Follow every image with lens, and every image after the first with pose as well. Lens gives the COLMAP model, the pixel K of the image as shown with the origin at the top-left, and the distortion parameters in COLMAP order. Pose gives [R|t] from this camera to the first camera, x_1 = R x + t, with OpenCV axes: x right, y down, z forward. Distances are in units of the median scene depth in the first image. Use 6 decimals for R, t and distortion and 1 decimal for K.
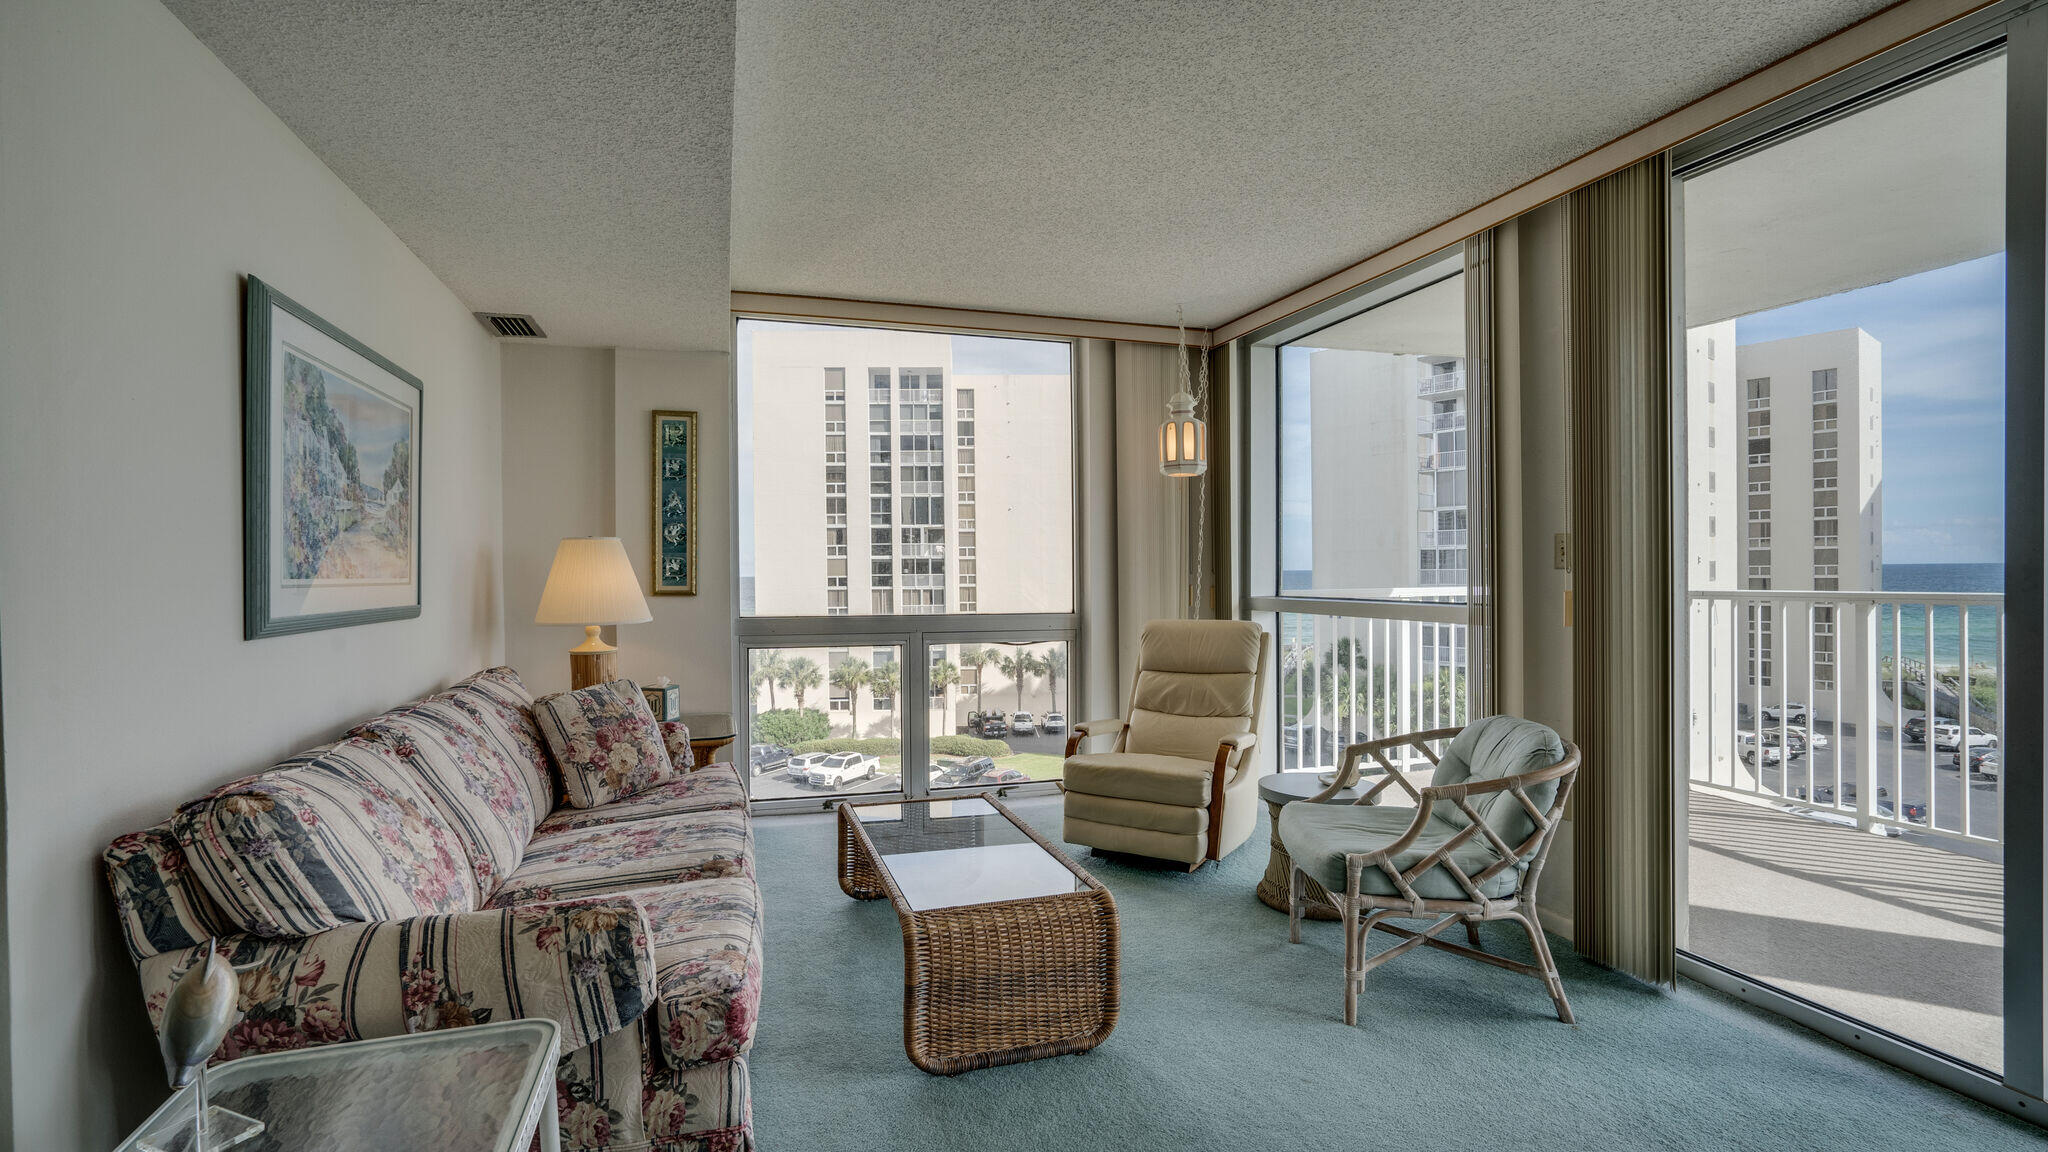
lens RADIAL K [[951.4, 0, 1025.6], [0, 951.4, 578.9], [0, 0, 1]] dist [-0.043260, 0.019675]
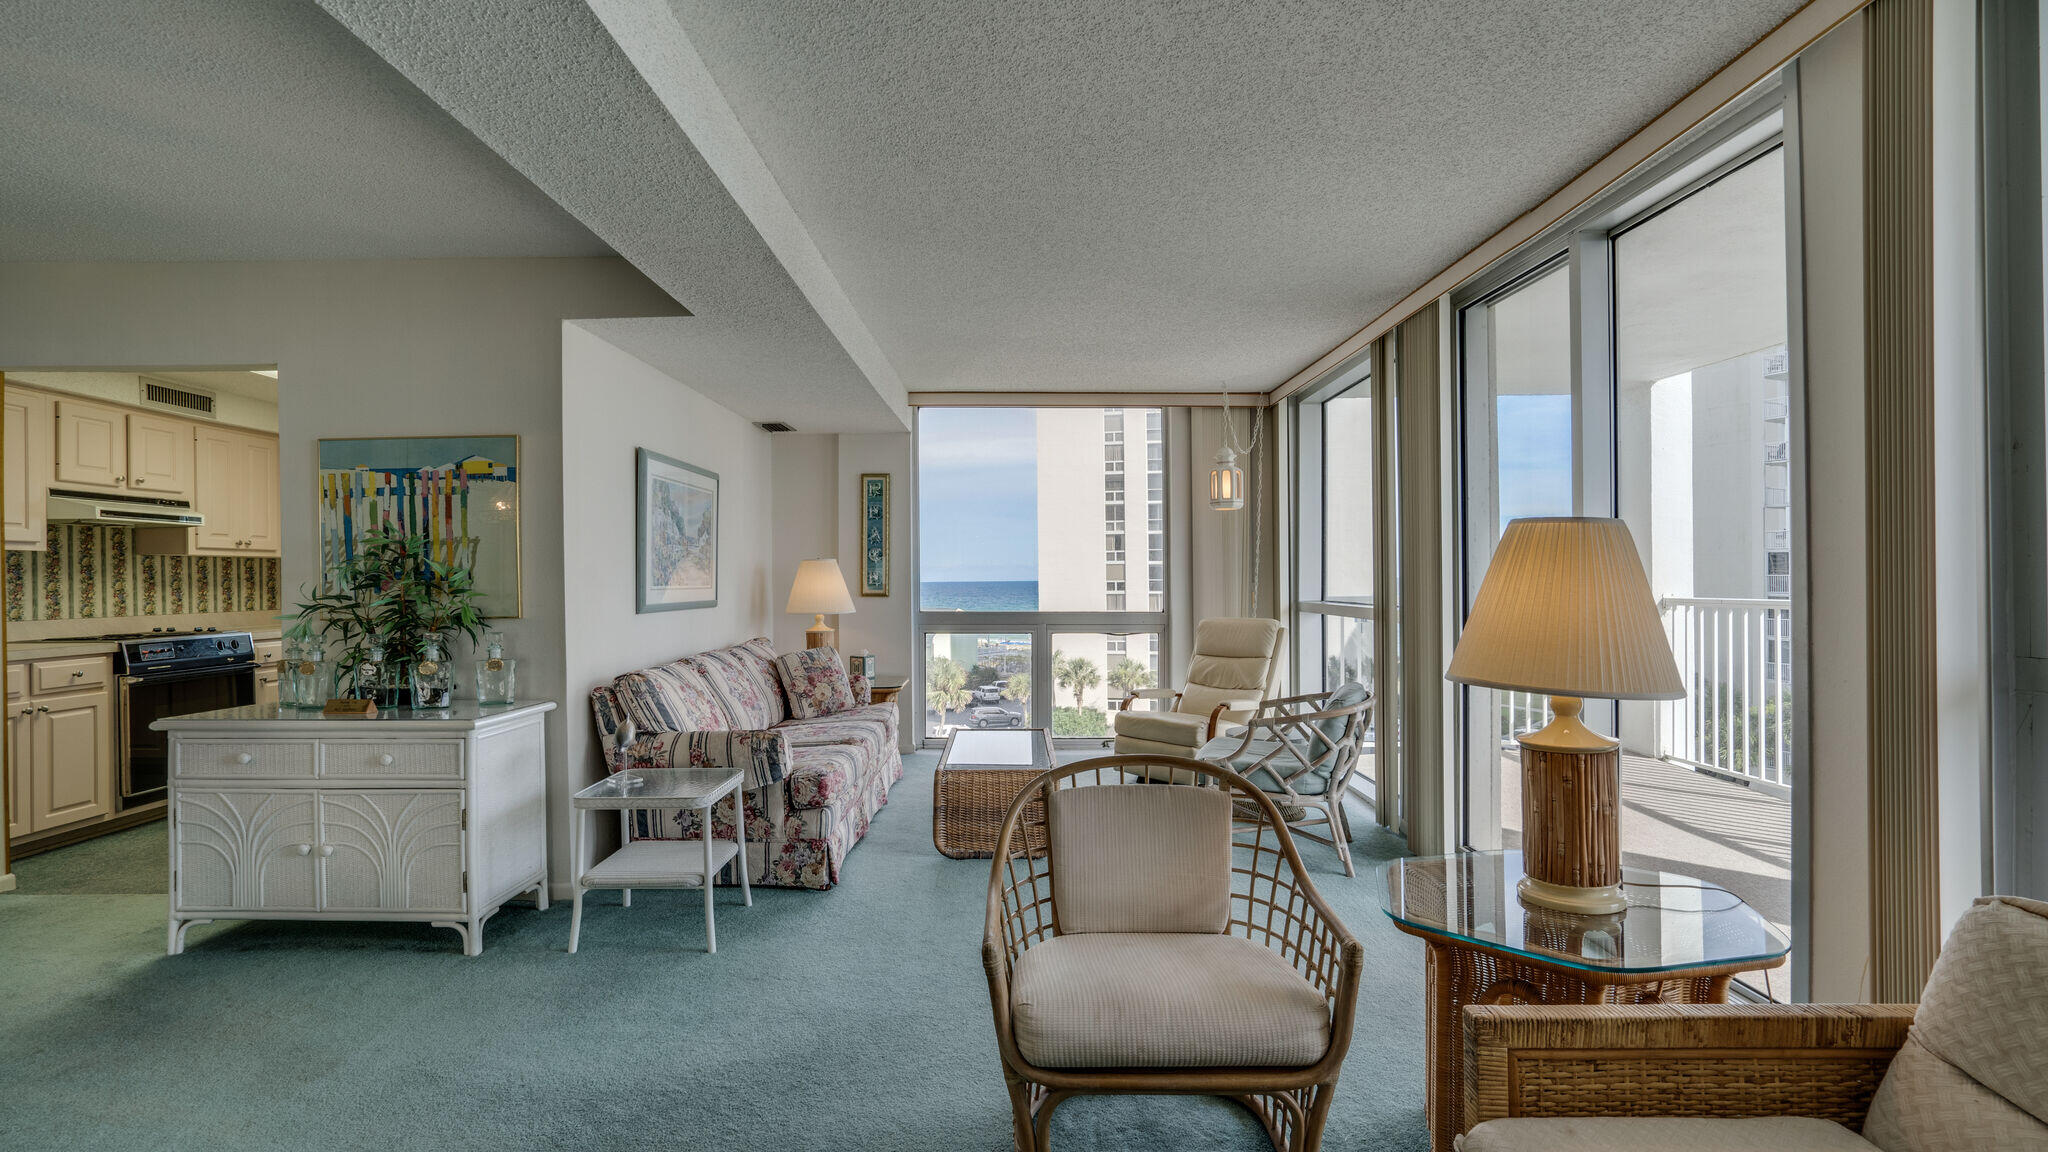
lens RADIAL K [[951.4, 0, 1020.0], [0, 951.4, 578.8], [0, 0, 1]] dist [-0.043260, 0.019675]
pose [[0.953074, 0.001699, -0.302733, 0.416846], [-0.003156, 0.999986, -0.004322, -0.006295], [0.302721, 0.005075, 0.953066, -0.507052]]
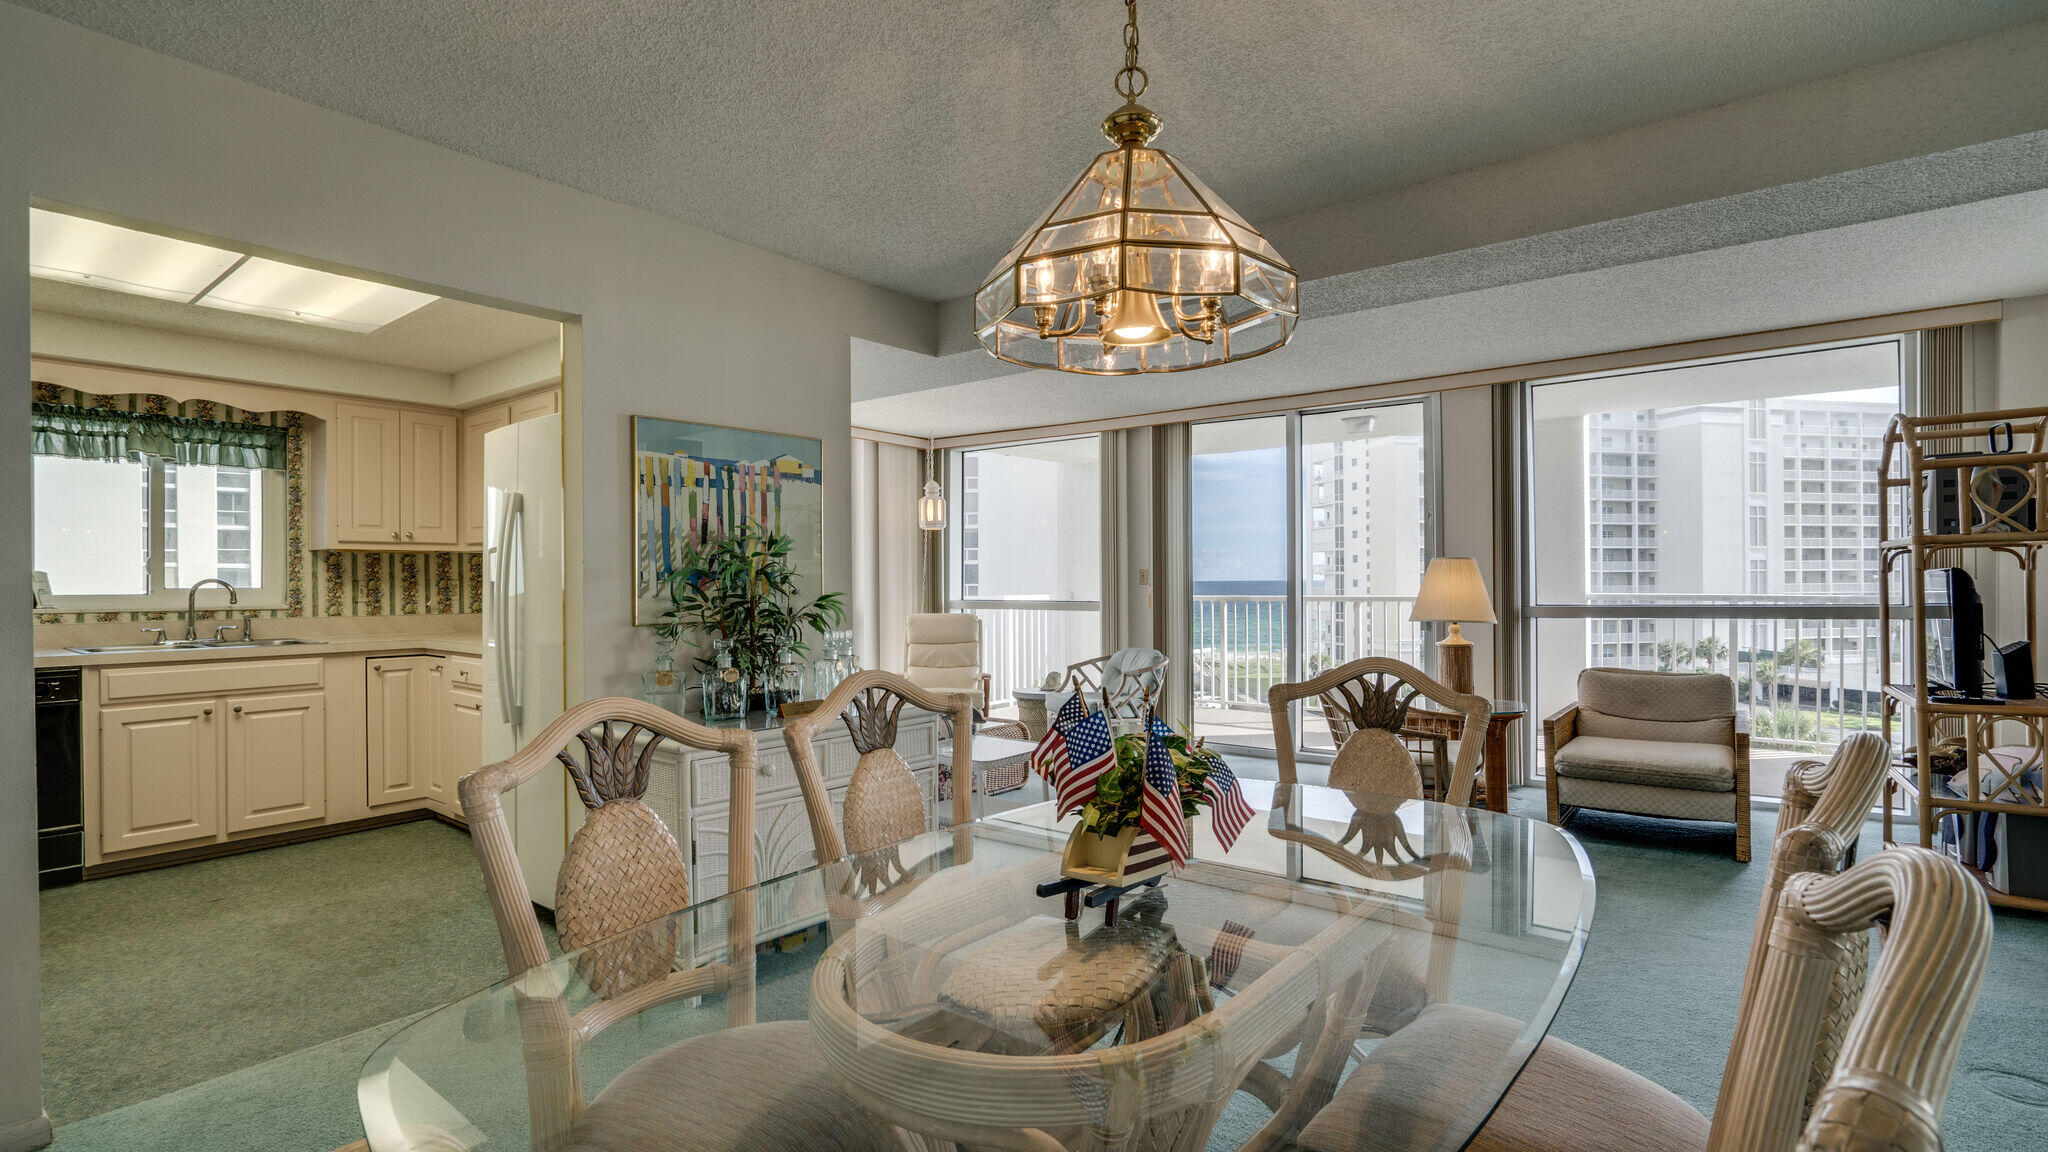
lens RADIAL K [[951.4, 0, 1015.9], [0, 951.4, 579.8], [0, 0, 1]] dist [-0.043260, 0.019675]
pose [[0.831531, 0.006500, 0.555440, -0.943324], [0.001324, 0.999905, -0.013683, 0.008893], [-0.555477, 0.012114, 0.831444, -0.729789]]
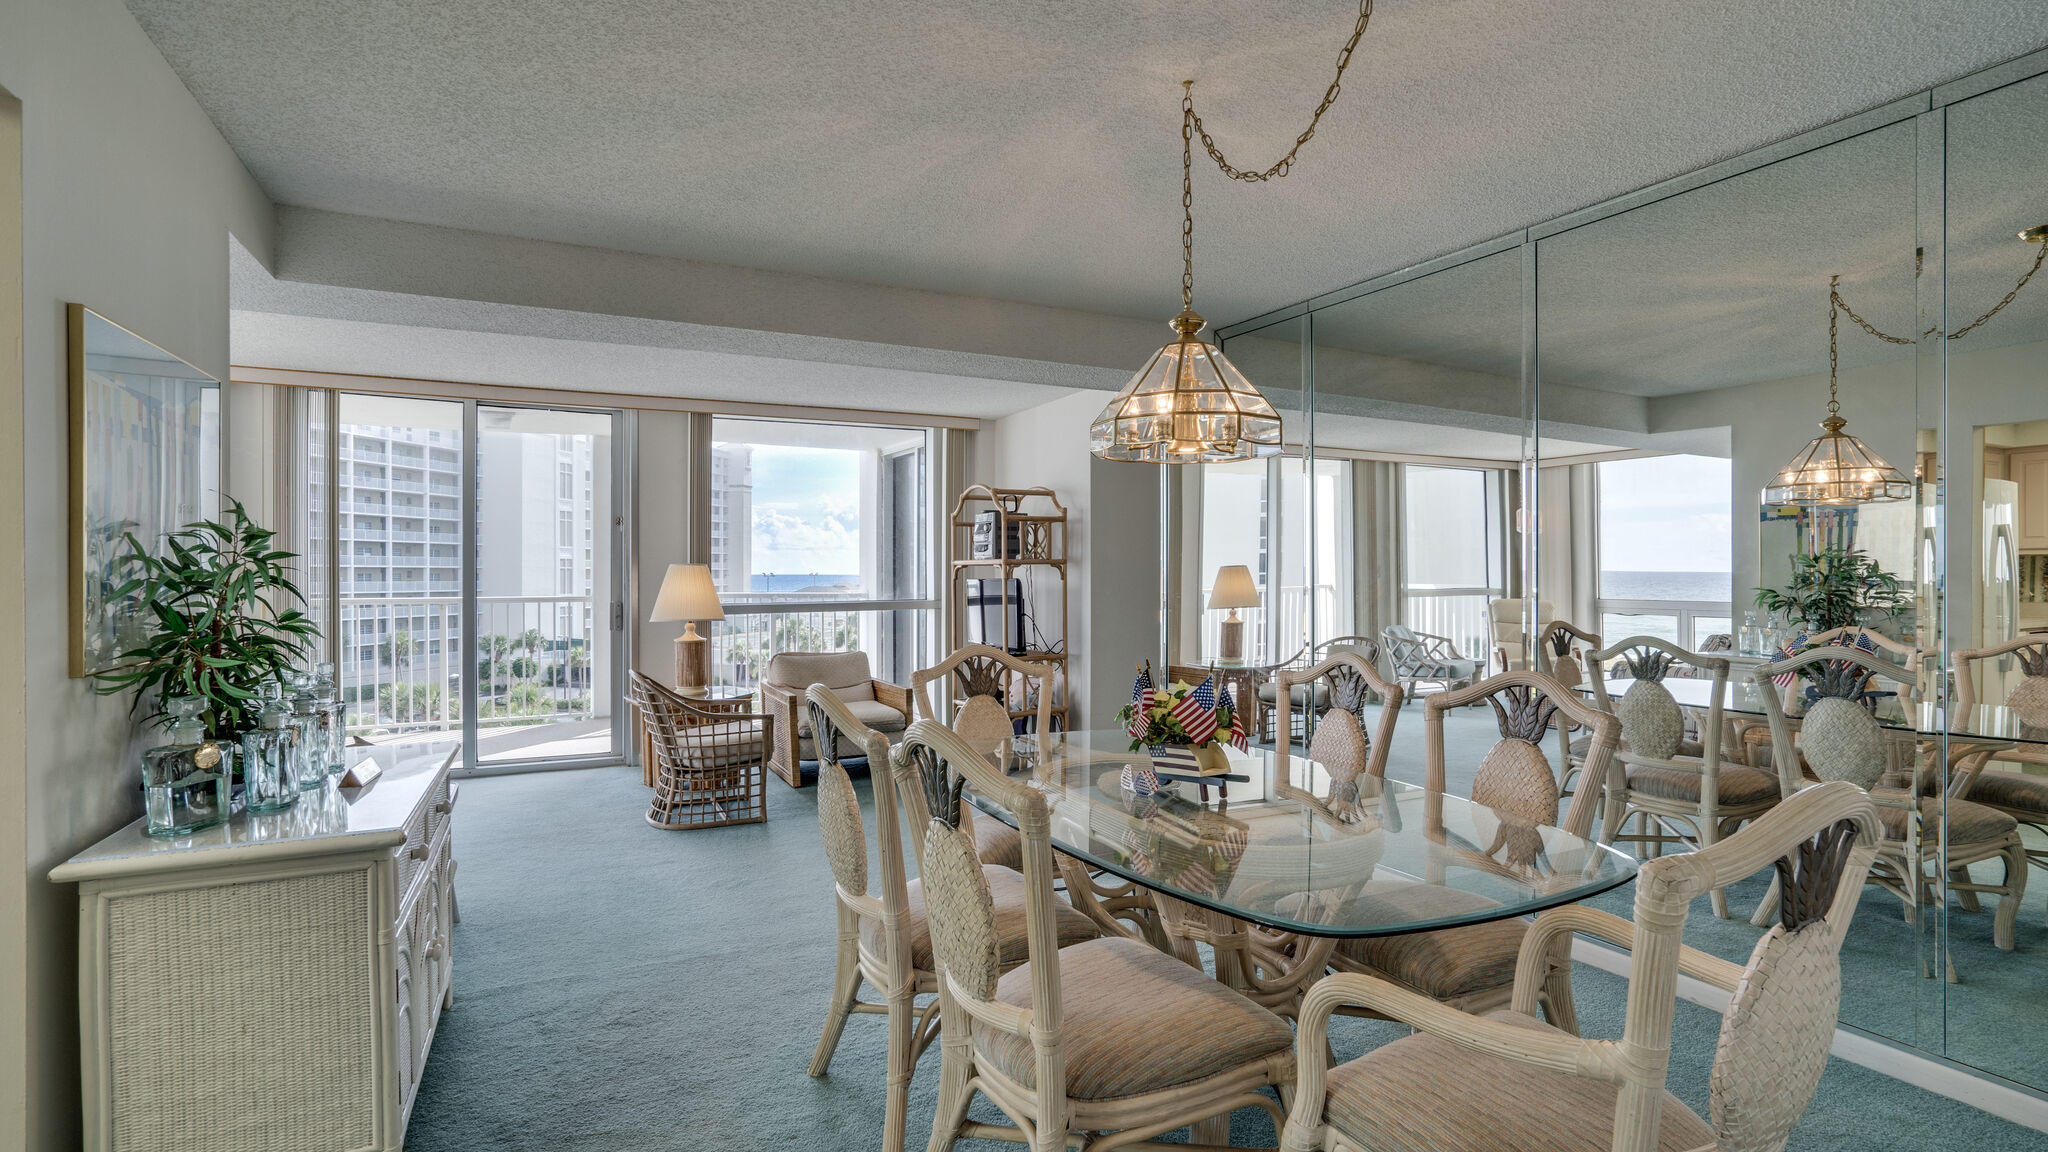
lens RADIAL K [[951.4, 0, 1044.2], [0, 951.4, 581.6], [0, 0, 1]] dist [-0.043260, 0.019675]
pose [[-0.172504, 0.002087, 0.985007, -1.366134], [0.007431, 0.999972, -0.000817, -0.009598], [-0.984981, 0.007178, -0.172515, -0.160599]]
